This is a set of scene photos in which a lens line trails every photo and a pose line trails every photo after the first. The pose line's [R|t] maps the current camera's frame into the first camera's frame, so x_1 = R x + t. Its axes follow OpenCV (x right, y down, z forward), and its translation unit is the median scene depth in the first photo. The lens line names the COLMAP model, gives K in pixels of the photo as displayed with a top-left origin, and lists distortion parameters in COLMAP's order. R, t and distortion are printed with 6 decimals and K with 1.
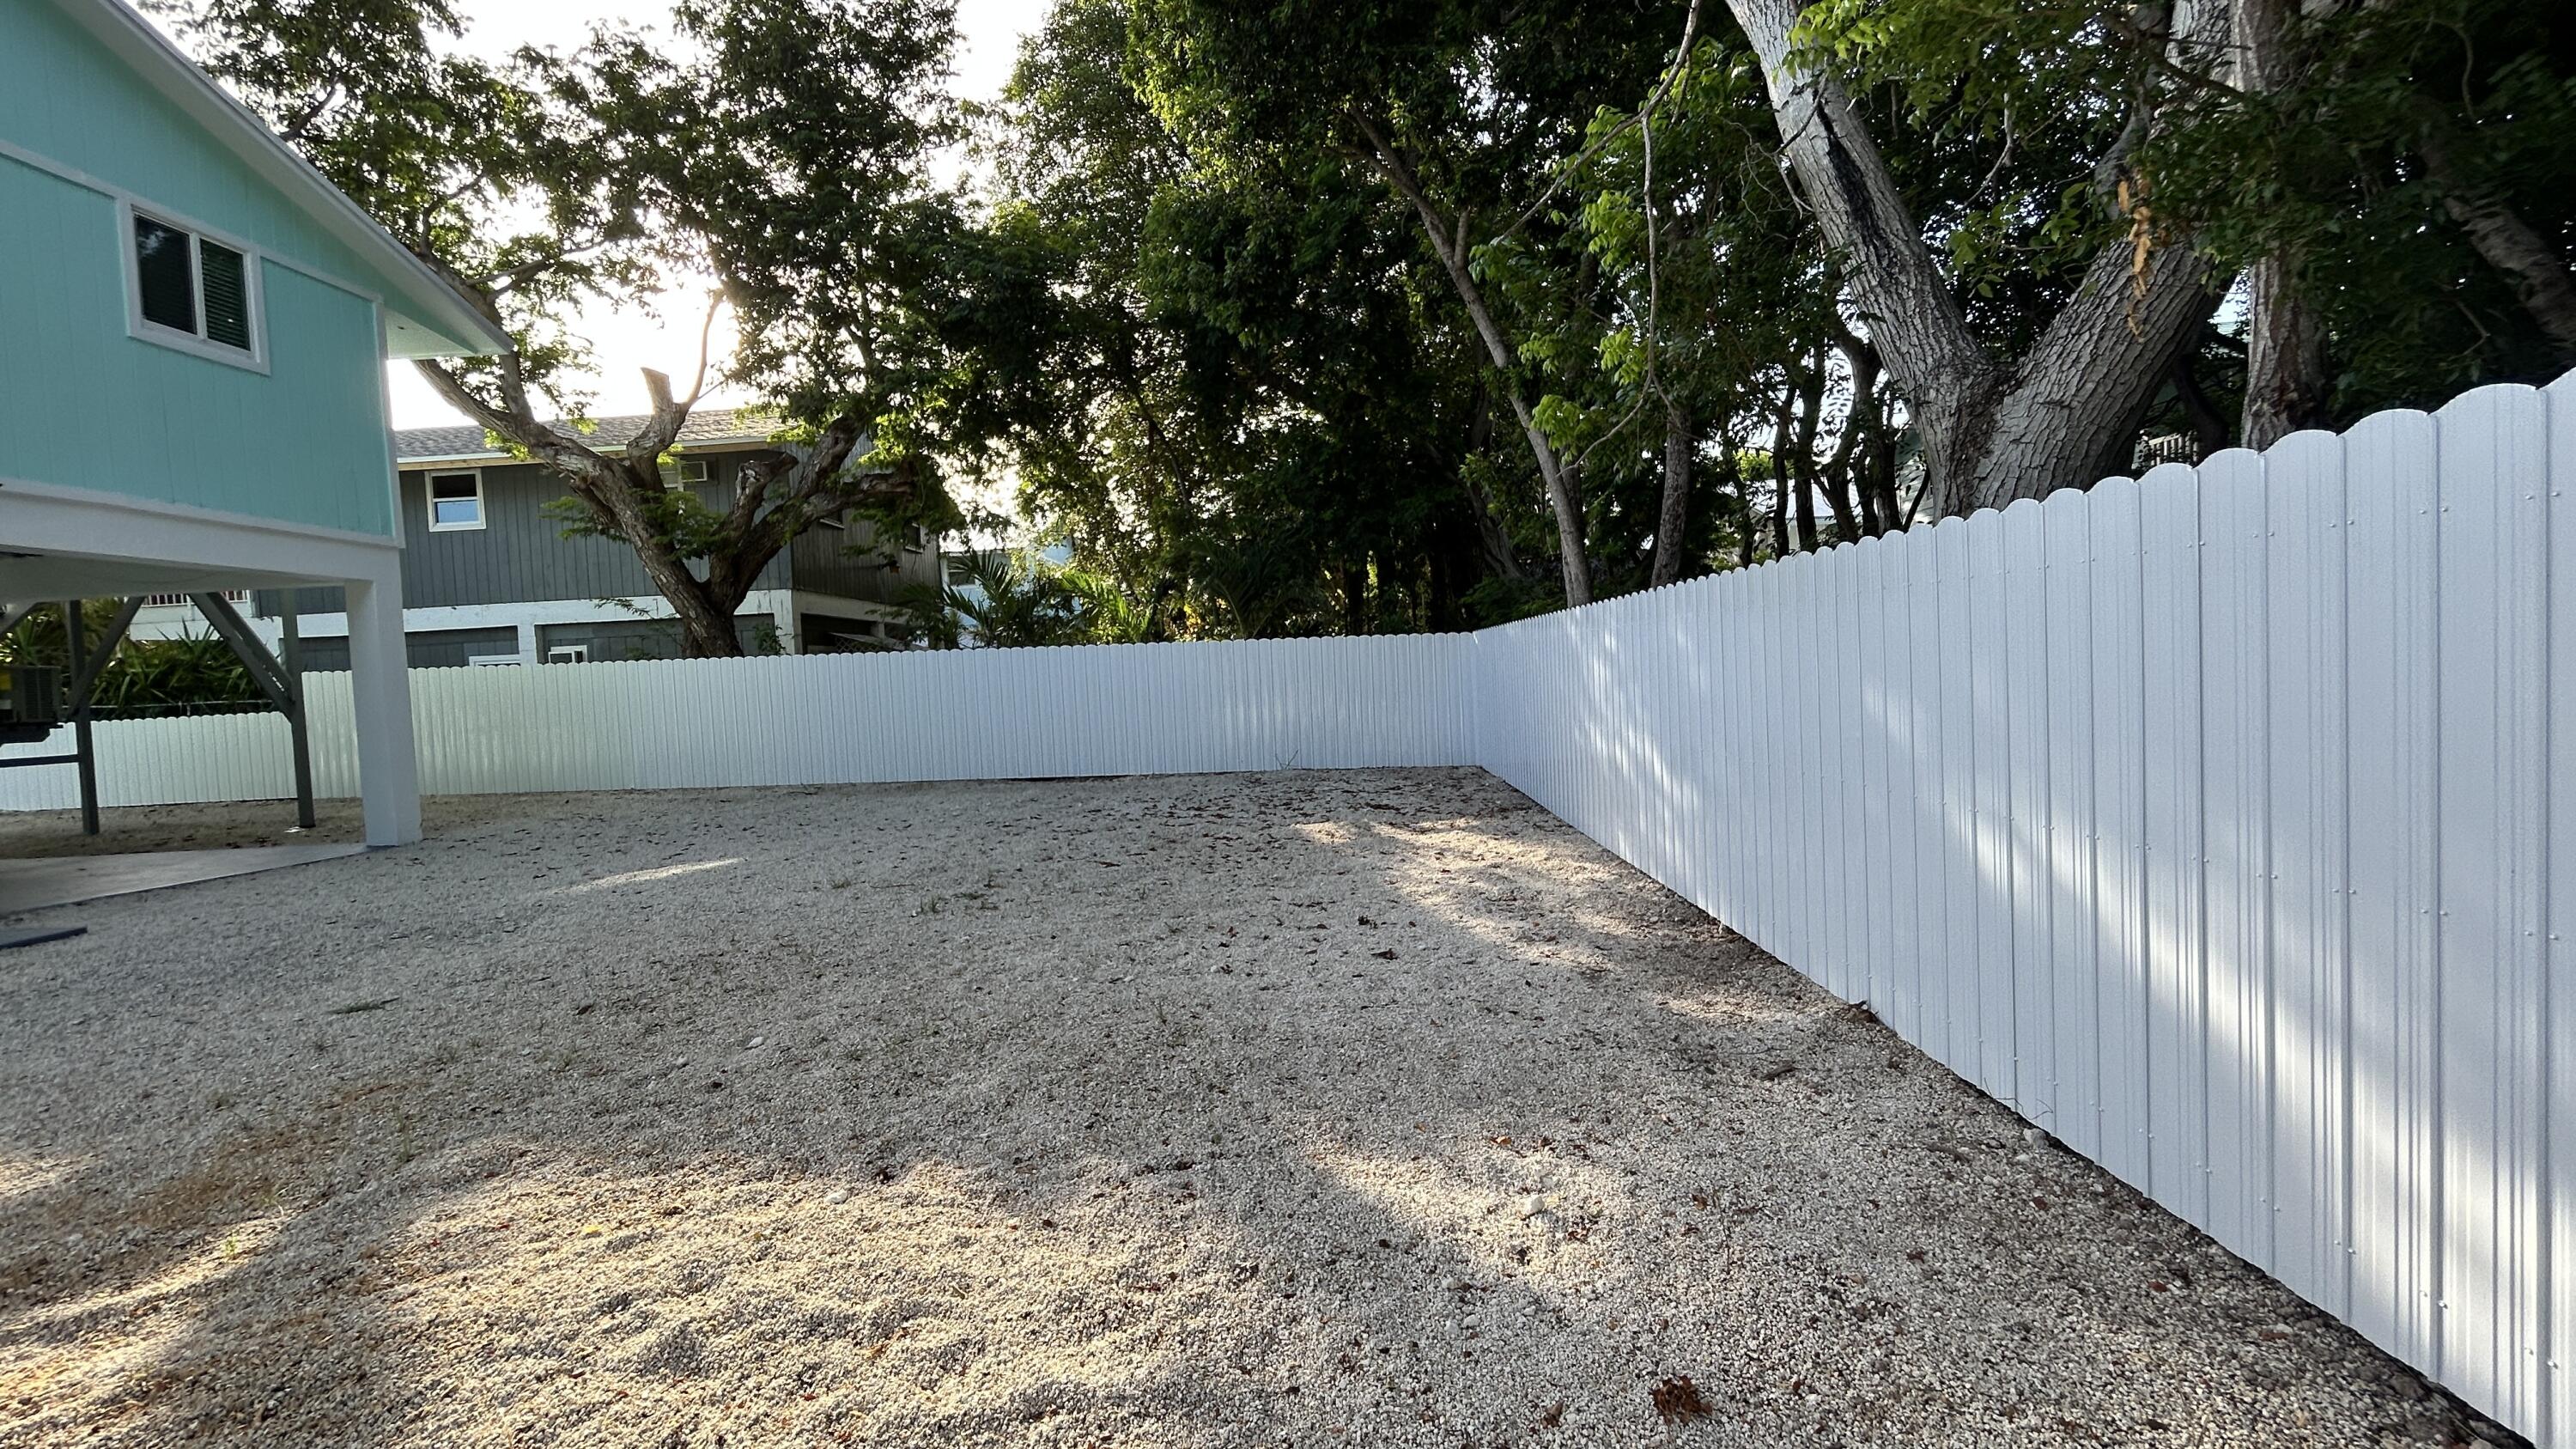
lens RADIAL K [[1044.2, 0, 1288.0], [0, 1044.2, 724.5], [0, 0, 1]] dist [0.009937, 0.000228]
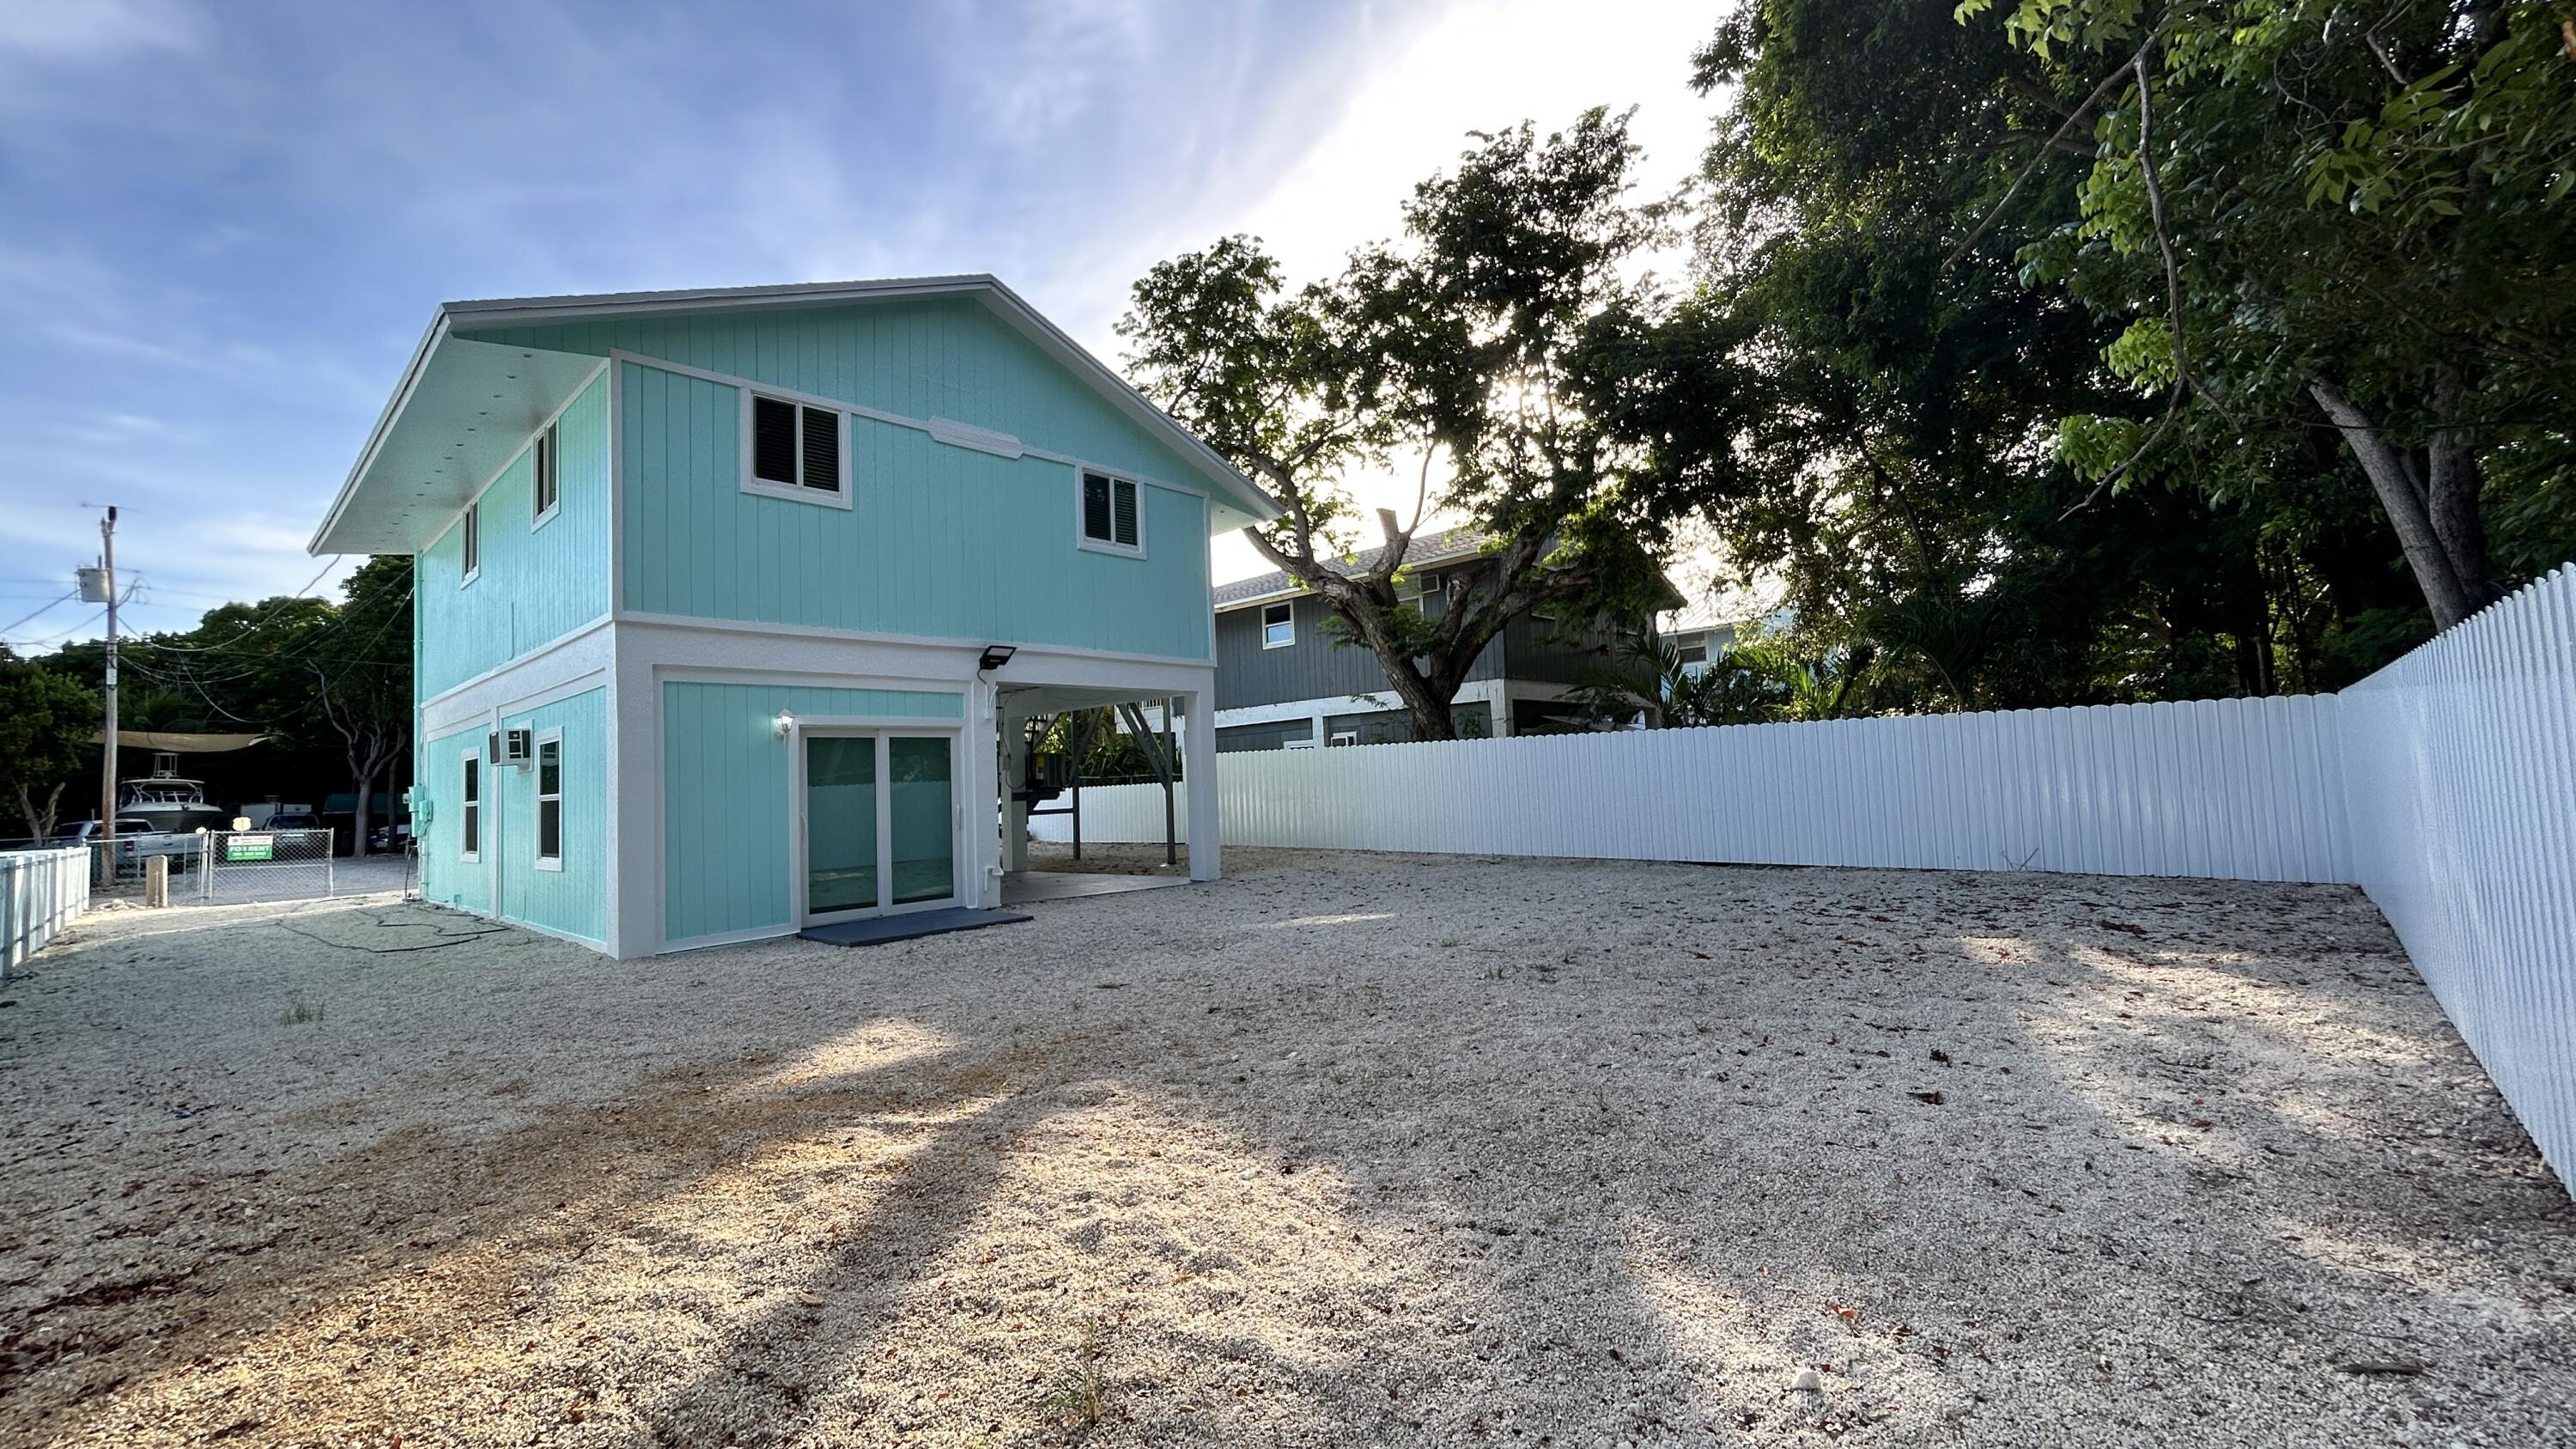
lens RADIAL K [[1041.9, 0, 1287.4], [0, 1041.9, 739.8], [0, 0, 1]] dist [0.007356, 0.000160]
pose [[0.768242, -0.011951, -0.640048, 0.100848], [-0.025655, 0.998448, -0.049436, -0.004883], [0.639645, 0.054399, 0.766743, 0.004242]]
